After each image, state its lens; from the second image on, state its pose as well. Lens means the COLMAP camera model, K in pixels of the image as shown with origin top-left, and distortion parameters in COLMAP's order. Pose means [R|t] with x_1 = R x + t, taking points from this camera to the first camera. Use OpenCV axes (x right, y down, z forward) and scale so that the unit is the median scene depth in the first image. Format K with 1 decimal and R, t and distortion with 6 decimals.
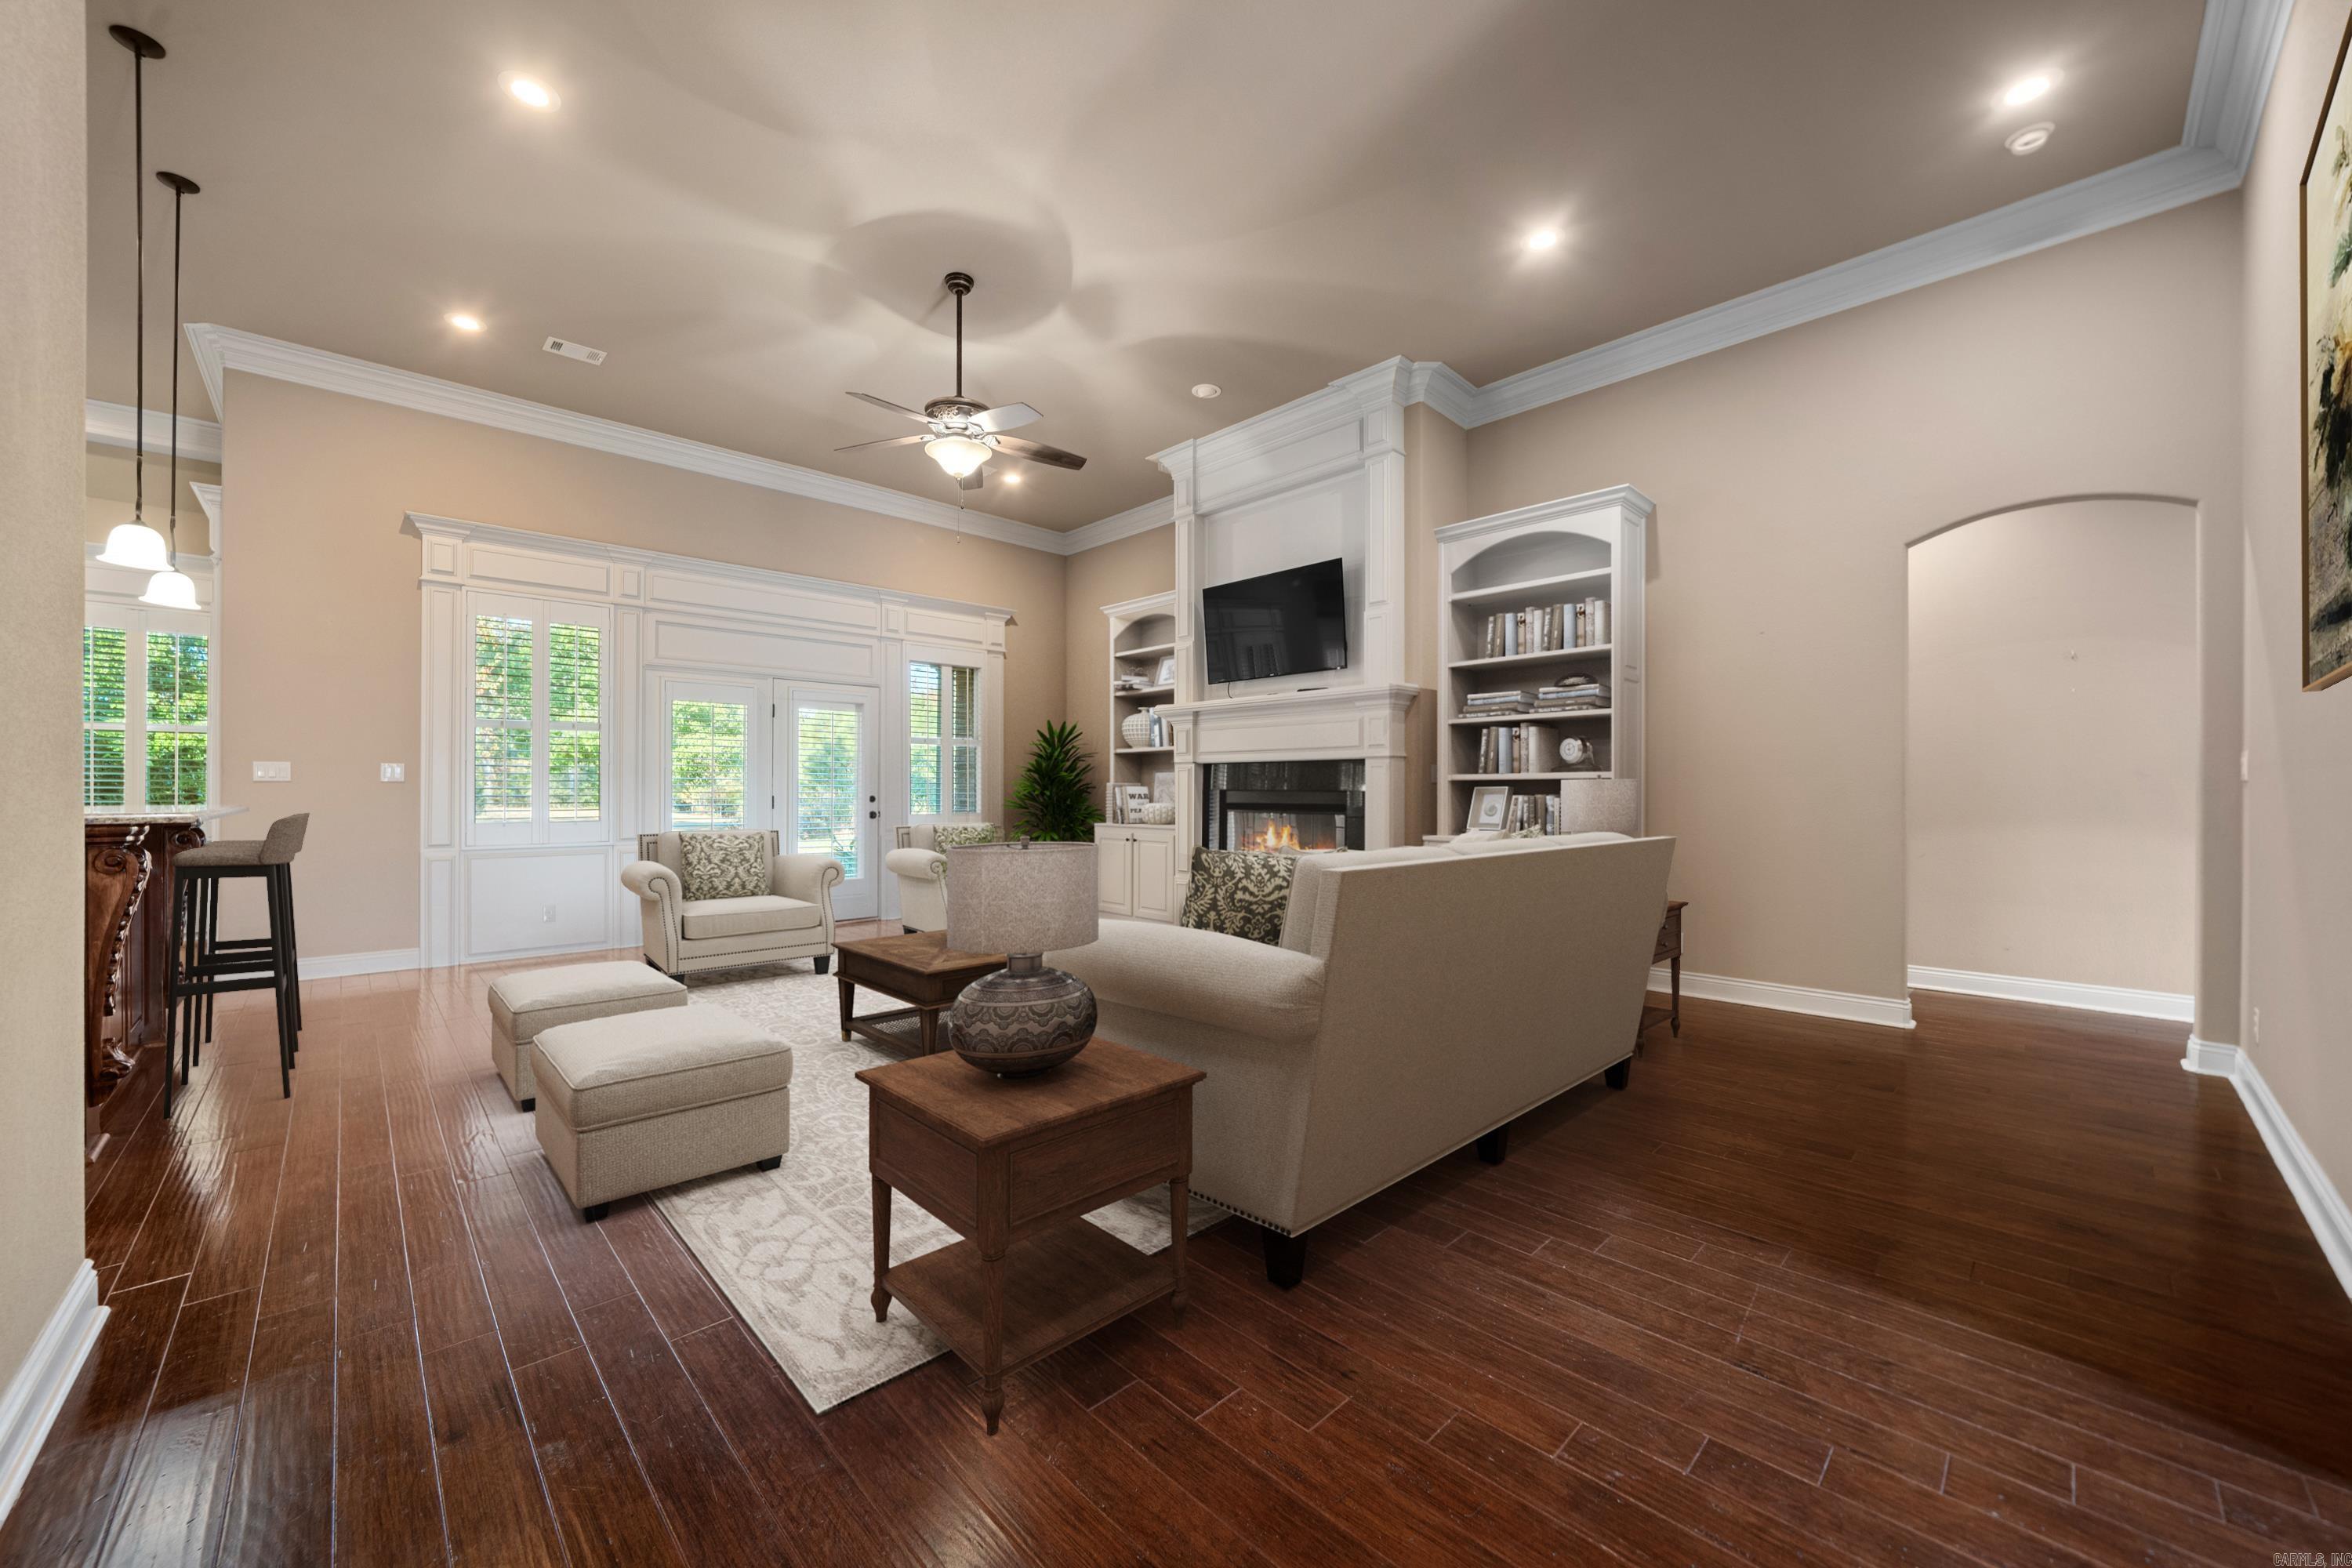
lens RADIAL K [[880.0, 0, 1113.2], [0, 880.0, 785.8], [0, 0, 1]] dist [-0.015391, -0.000066]
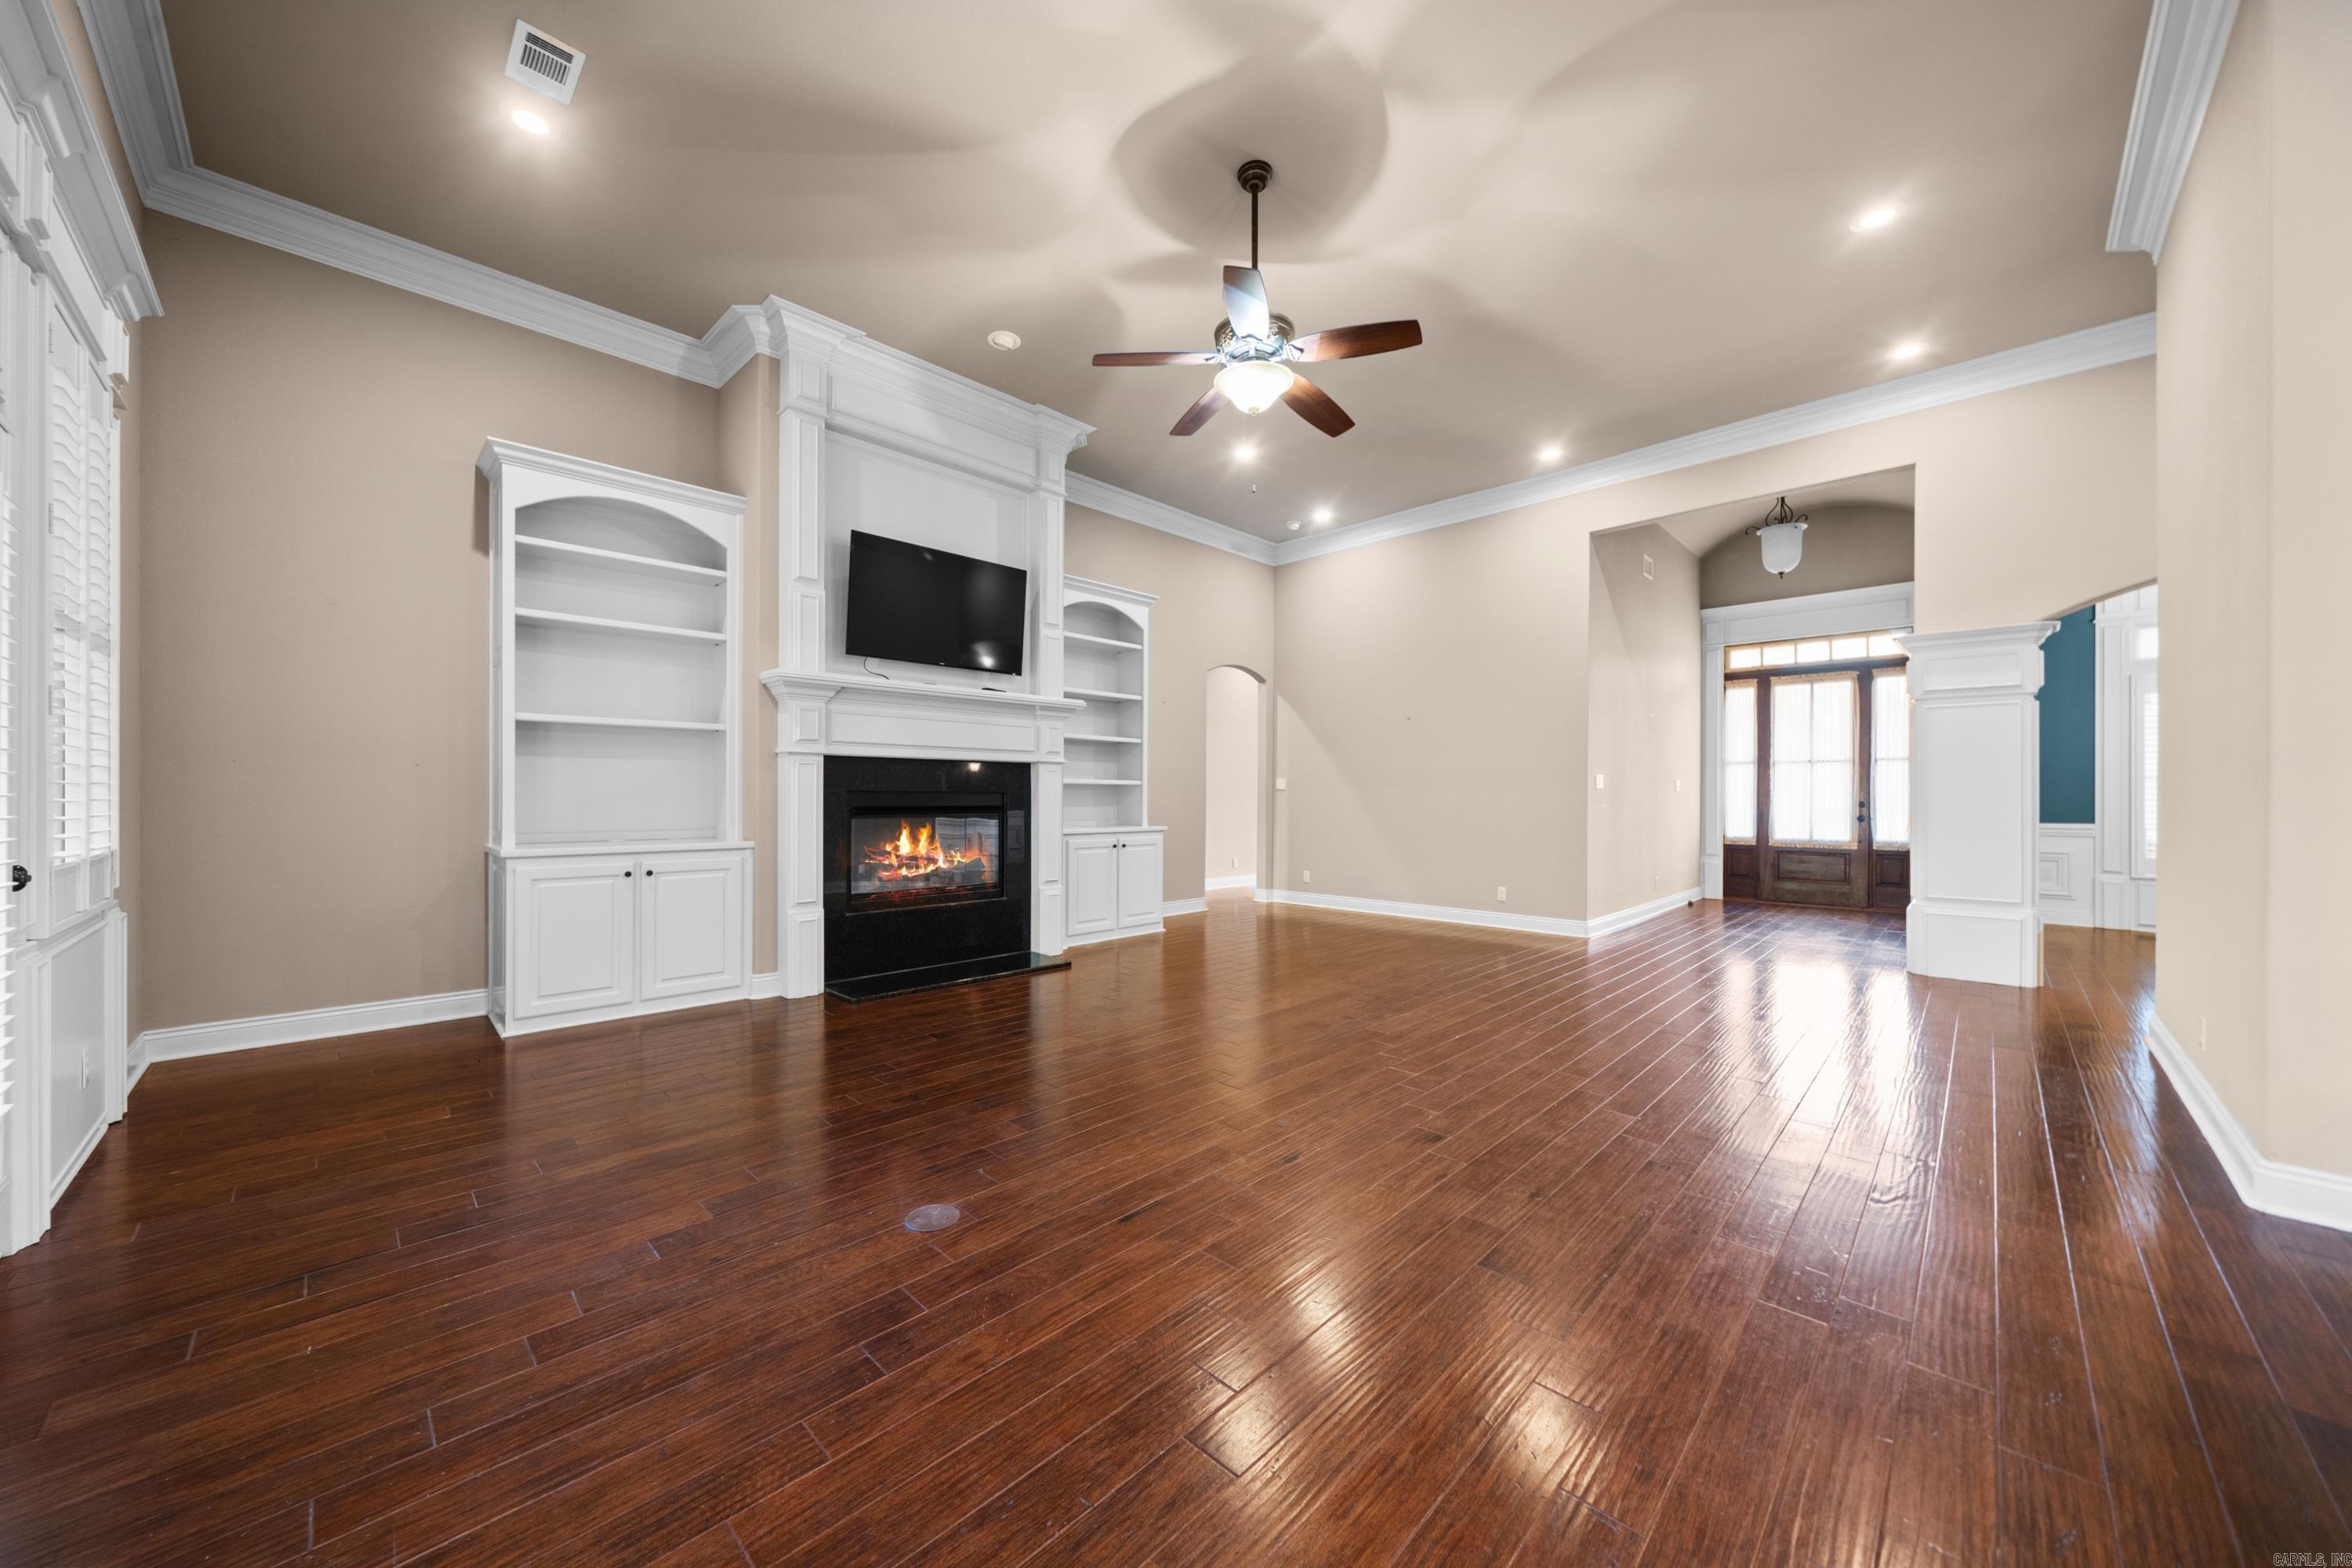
lens RADIAL K [[842.7, 0, 1168.8], [0, 842.7, 800.5], [0, 0, 1]] dist [0.000149, -0.000004]
pose [[-0.047698, -0.008809, 0.998823, -0.760678], [-0.014112, 0.999867, 0.008144, 0.005409], [-0.998762, -0.013707, -0.047816, 0.872250]]
